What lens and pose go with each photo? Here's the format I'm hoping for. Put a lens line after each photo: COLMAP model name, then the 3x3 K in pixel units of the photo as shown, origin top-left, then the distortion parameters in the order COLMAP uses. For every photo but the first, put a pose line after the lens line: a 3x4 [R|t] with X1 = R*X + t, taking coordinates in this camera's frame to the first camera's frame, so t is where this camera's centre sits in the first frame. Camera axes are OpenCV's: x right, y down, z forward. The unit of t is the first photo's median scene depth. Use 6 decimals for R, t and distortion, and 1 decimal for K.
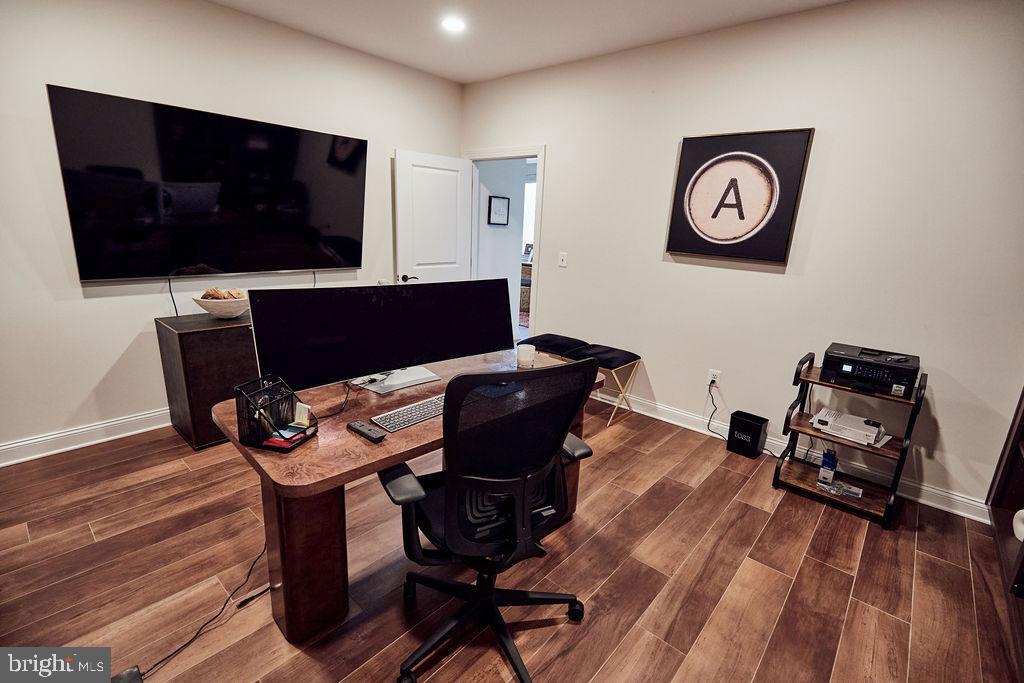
lens RADIAL K [[463.8, 0, 512.0], [0, 463.8, 341.5], [0, 0, 1]] dist [-0.000089, -0.000146]
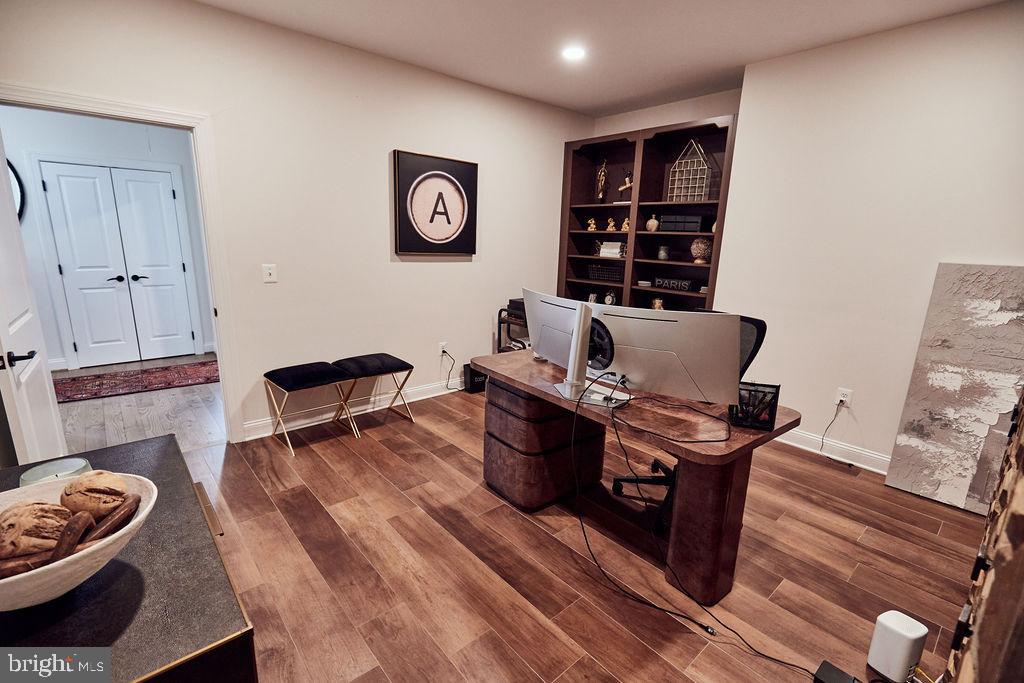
lens RADIAL K [[465.2, 0, 508.9], [0, 465.2, 345.0], [0, 0, 1]] dist [0.000261, 0.000004]
pose [[0.146030, -0.272892, 0.950897, -0.809730], [0.220799, 0.945945, 0.237562, -0.210160], [-0.964325, 0.175266, 0.198391, 0.621189]]
